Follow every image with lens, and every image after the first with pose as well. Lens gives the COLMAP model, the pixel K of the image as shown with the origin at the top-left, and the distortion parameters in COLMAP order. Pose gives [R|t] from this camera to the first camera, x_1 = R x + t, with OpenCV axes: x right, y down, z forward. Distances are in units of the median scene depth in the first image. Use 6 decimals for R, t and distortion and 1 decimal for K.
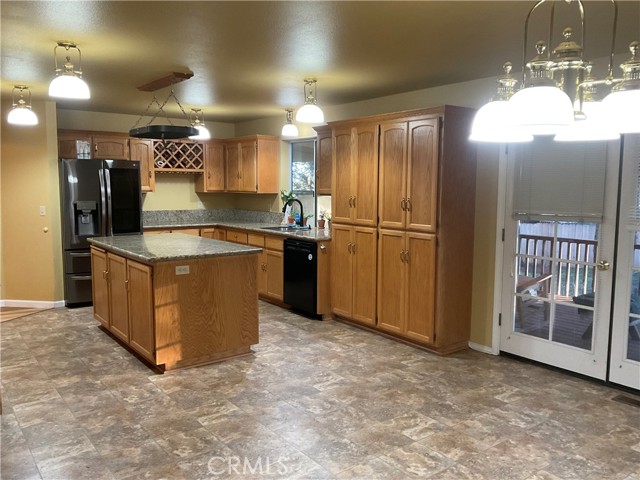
lens RADIAL K [[536.5, 0, 321.1], [0, 536.5, 241.1], [0, 0, 1]] dist [0.055400, -0.005843]
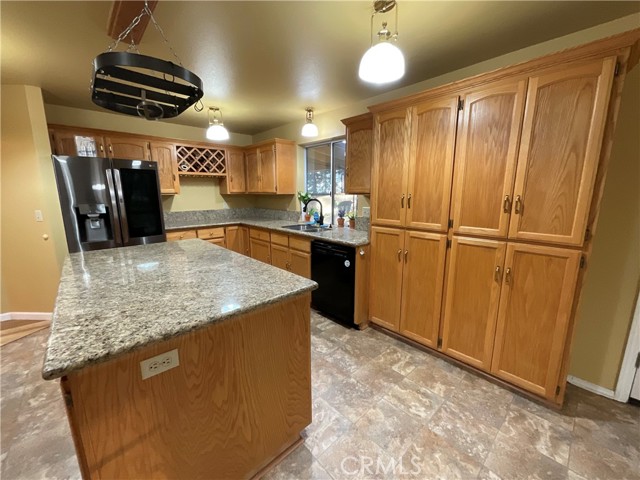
lens RADIAL K [[261.6, 0, 320.4], [0, 261.6, 238.5], [0, 0, 1]] dist [-0.000775, 0.000268]
pose [[0.994753, -0.026338, 0.098853, -0.105720], [0.019316, 0.997266, 0.071326, -0.043488], [-0.100461, -0.069043, 0.992543, 0.564762]]
